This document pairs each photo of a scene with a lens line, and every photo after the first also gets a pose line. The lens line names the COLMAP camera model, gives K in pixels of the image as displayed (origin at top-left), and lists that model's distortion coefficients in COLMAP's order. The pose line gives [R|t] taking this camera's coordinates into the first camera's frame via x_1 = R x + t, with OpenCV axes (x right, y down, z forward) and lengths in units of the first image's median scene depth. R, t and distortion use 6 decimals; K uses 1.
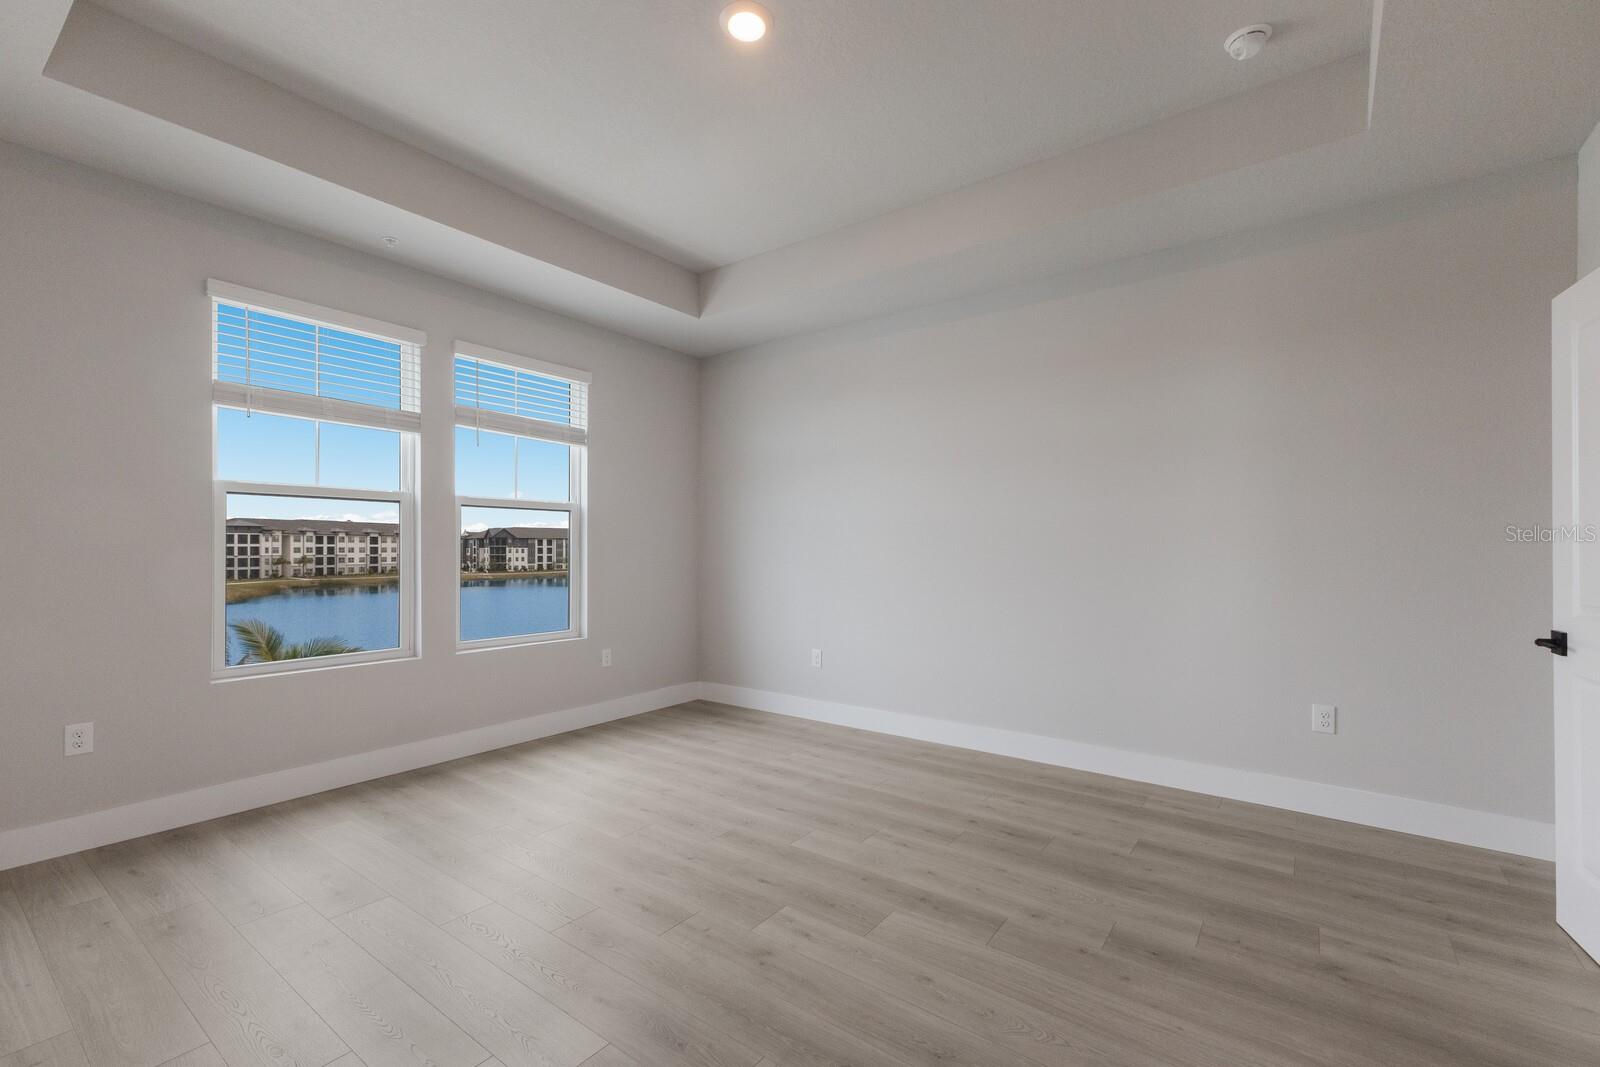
lens RADIAL K [[683.9, 0, 804.8], [0, 683.9, 530.0], [0, 0, 1]] dist [0.015399, 0.000072]
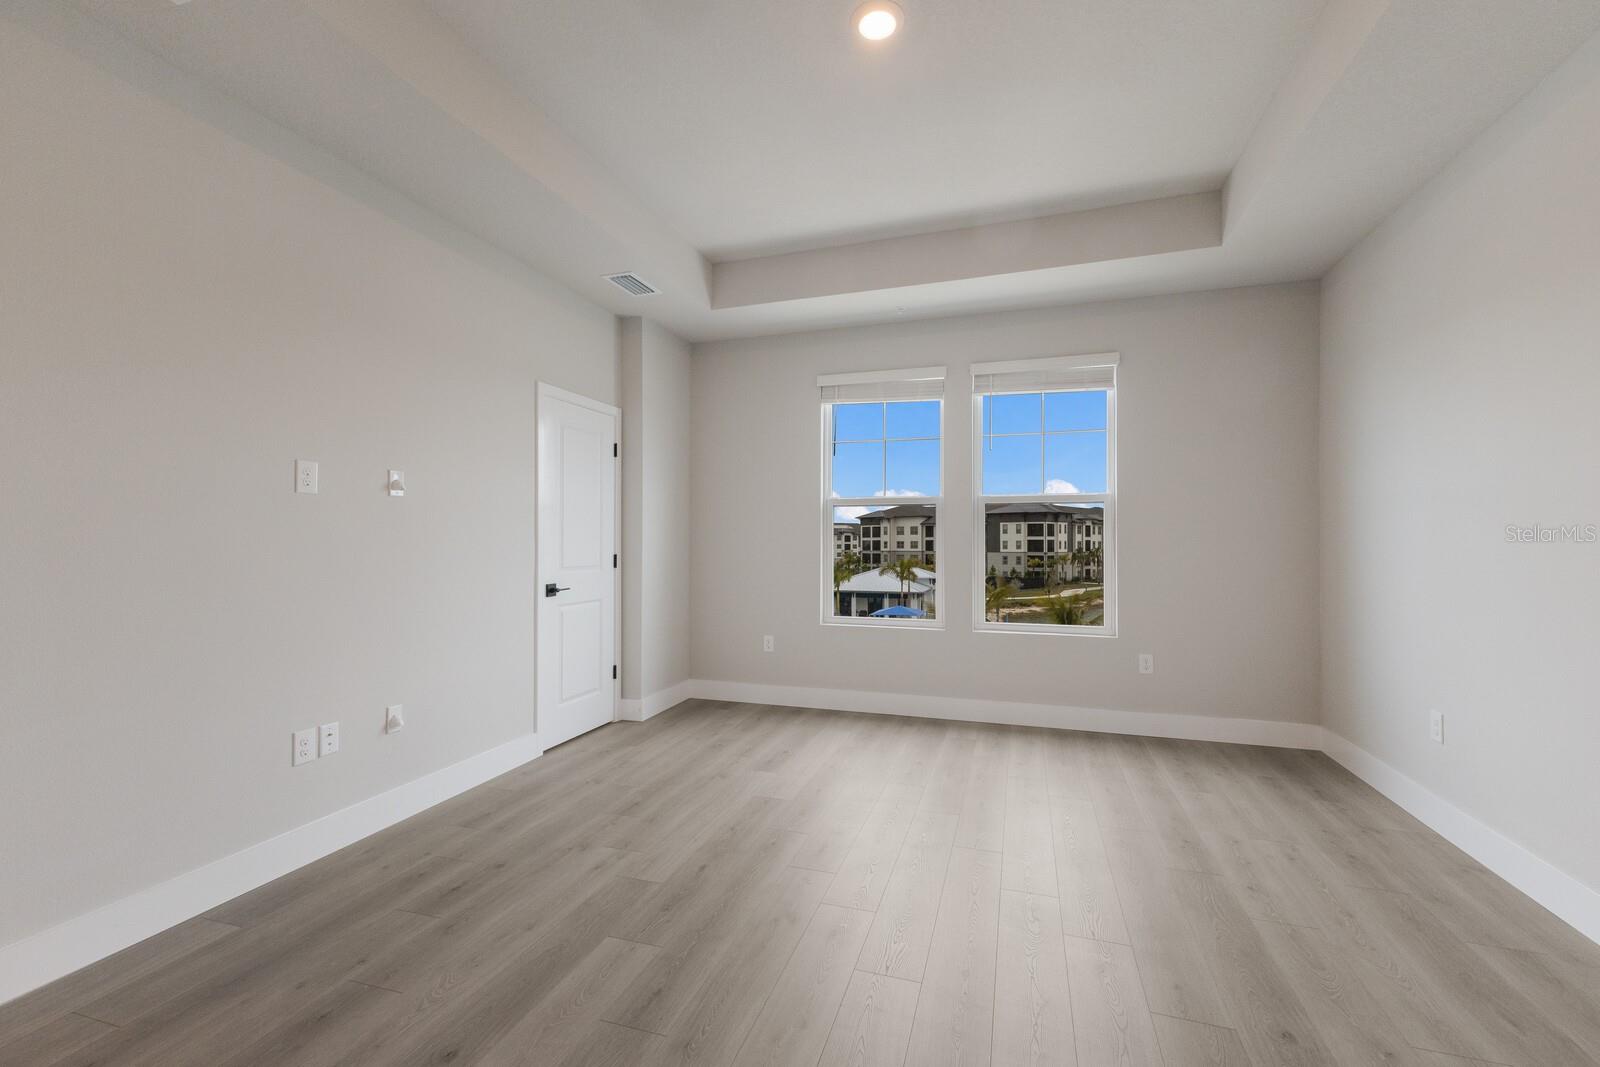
lens RADIAL K [[683.9, 0, 804.8], [0, 683.9, 530.0], [0, 0, 1]] dist [0.015399, 0.000072]
pose [[0.309961, -0.019560, -0.950548, 0.481607], [0.027953, 0.999544, -0.011453, 0.012052], [0.950338, -0.023021, 0.310366, 0.347365]]
